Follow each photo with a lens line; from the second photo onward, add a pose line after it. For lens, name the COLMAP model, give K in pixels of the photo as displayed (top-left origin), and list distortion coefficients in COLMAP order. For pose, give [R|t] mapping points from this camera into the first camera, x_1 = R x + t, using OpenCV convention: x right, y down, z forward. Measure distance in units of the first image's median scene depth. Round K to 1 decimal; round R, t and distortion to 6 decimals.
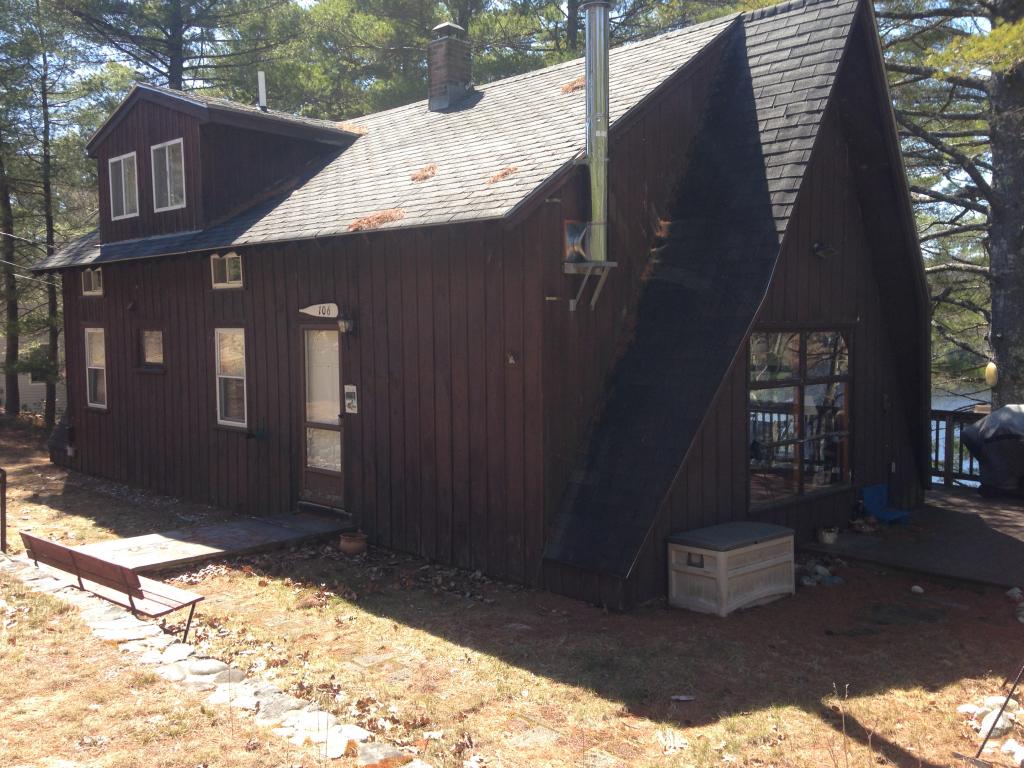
lens RADIAL K [[960.0, 0, 512.6], [0, 960.0, 386.8], [0, 0, 1]] dist [-0.001885, 0.000000]
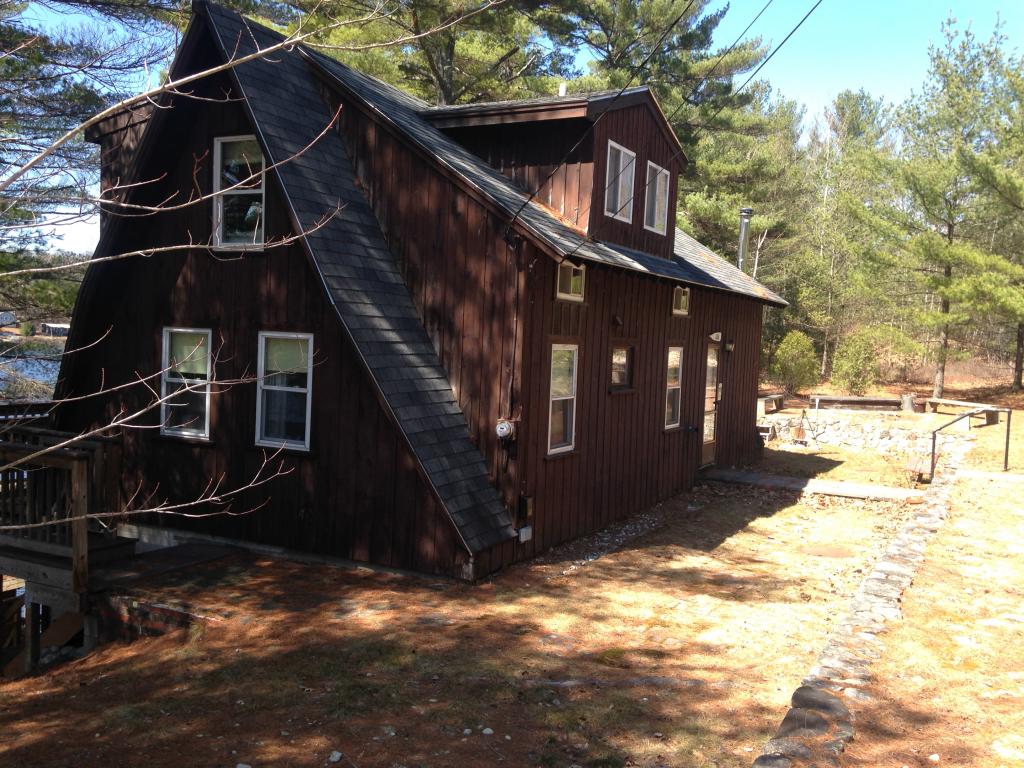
lens RADIAL K [[960.0, 0, 512.3], [0, 960.0, 383.3], [0, 0, 1]] dist [-0.001885, 0.000000]
pose [[-0.288993, -0.055146, 0.955742, -1.219074], [0.024767, 0.997575, 0.065049, -0.086768], [-0.957011, 0.042469, -0.286926, 1.352500]]
